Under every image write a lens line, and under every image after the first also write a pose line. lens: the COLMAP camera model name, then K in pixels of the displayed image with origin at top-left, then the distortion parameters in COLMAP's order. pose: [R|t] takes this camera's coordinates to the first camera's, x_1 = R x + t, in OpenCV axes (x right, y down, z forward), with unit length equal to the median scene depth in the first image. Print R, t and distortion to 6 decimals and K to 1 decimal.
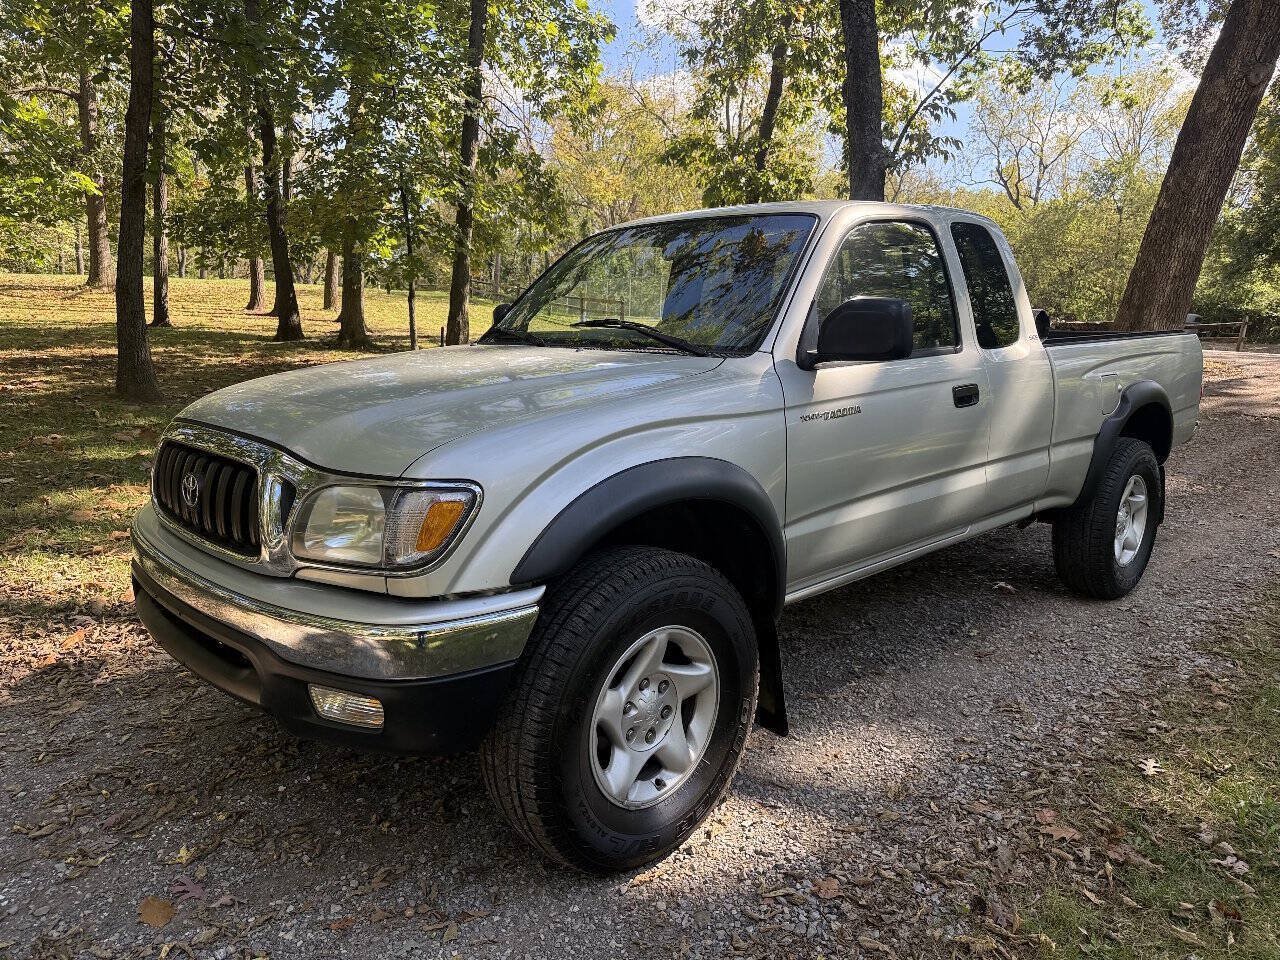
lens RADIAL K [[908.4, 0, 643.0], [0, 908.4, 471.4], [0, 0, 1]] dist [0.031398, -0.040156]
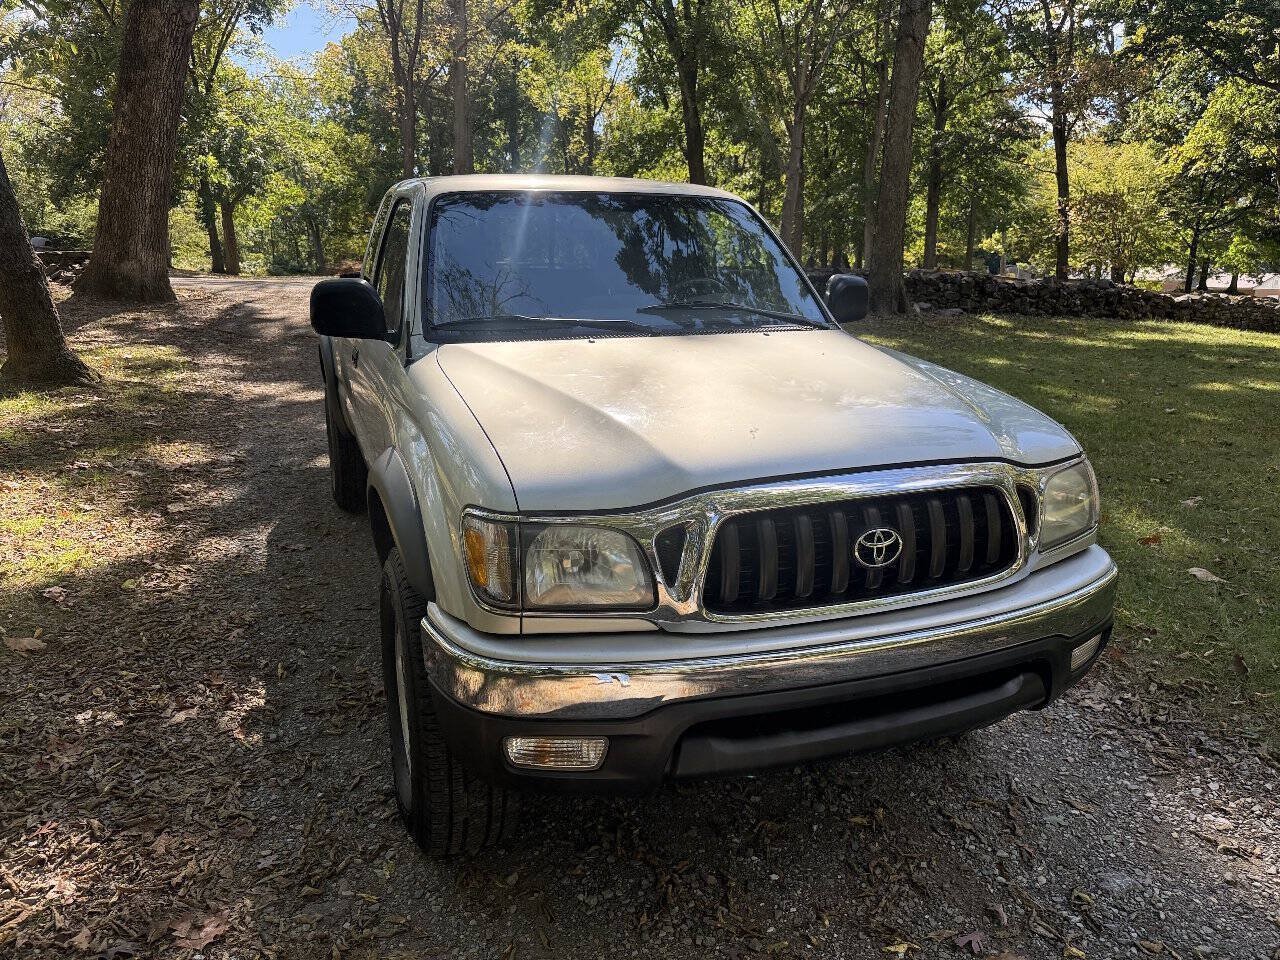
lens RADIAL K [[908.4, 0, 643.0], [0, 908.4, 477.5], [0, 0, 1]] dist [0.031398, -0.040156]
pose [[0.374803, -0.235032, 0.896818, -0.262886], [0.151474, 0.969858, 0.190869, -0.046943], [-0.914646, 0.064306, 0.399107, 0.172242]]
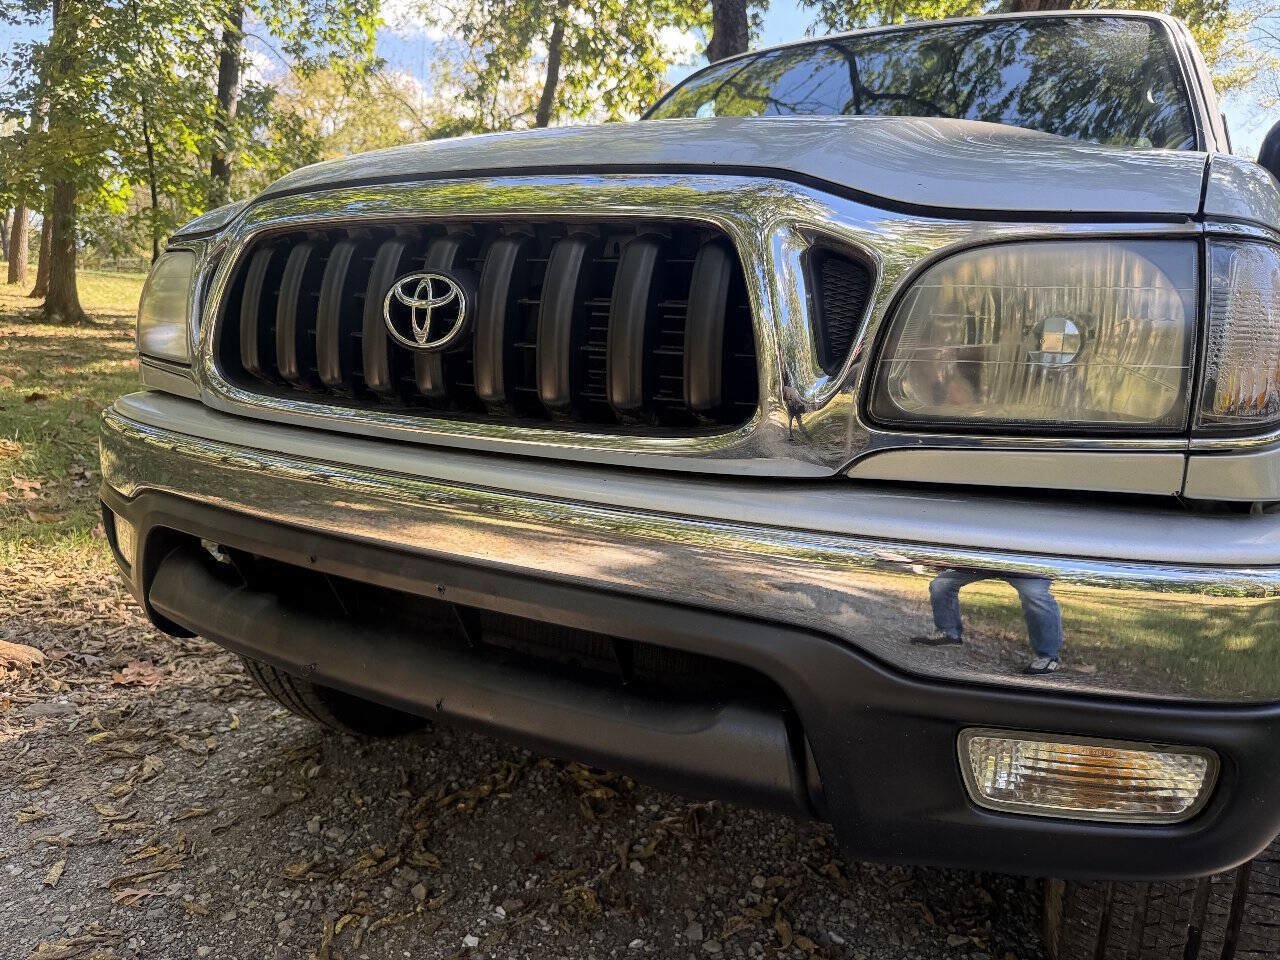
lens RADIAL K [[908.4, 0, 634.8], [0, 908.4, 485.9], [0, 0, 1]] dist [0.031398, -0.040156]
pose [[0.959315, -0.008282, 0.282218, -0.104642], [0.007759, 0.999965, 0.002970, 0.020807], [-0.282232, -0.000659, 0.959346, 0.111446]]
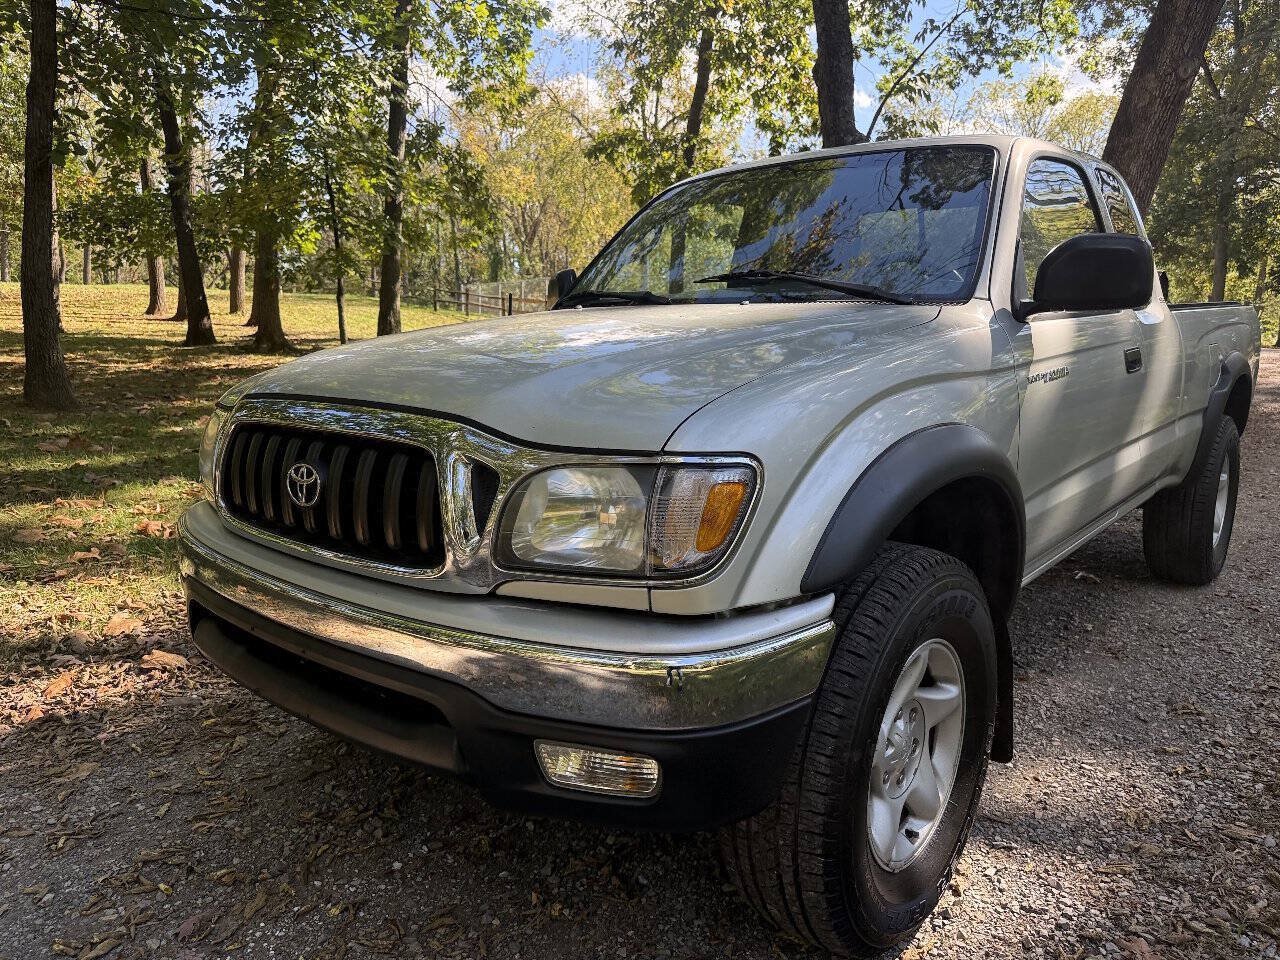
lens RADIAL K [[908.4, 0, 644.3], [0, 908.4, 486.5], [0, 0, 1]] dist [0.031398, -0.040156]
pose [[0.994754, -0.029584, 0.097925, -0.058516], [0.028551, 0.999521, 0.011933, 0.004282], [-0.098232, -0.009075, 0.995122, 0.046788]]
